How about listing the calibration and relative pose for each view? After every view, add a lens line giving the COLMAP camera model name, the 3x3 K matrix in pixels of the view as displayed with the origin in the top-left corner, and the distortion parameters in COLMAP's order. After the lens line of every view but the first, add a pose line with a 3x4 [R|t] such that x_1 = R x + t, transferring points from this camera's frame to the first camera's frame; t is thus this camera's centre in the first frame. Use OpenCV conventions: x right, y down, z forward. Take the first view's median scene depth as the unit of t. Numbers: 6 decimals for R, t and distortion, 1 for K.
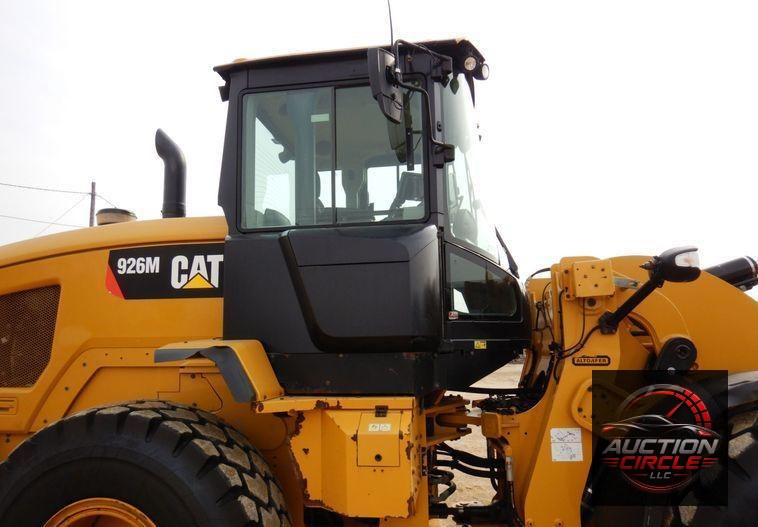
lens RADIAL K [[530.4, 0, 378.3], [0, 530.4, 284.7], [0, 0, 1]] dist [-0.005958, 0.000831]
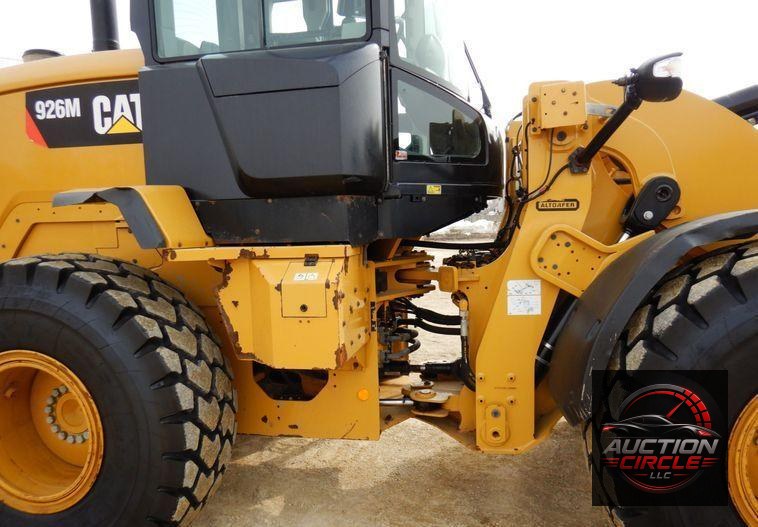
lens RADIAL K [[530.4, 0, 378.3], [0, 530.4, 284.7], [0, 0, 1]] dist [-0.005958, 0.000831]
pose [[0.998963, -0.006224, -0.045109, 0.127730], [0.016309, 0.973801, 0.226815, 0.060125], [0.042516, -0.227315, 0.972893, 0.089855]]
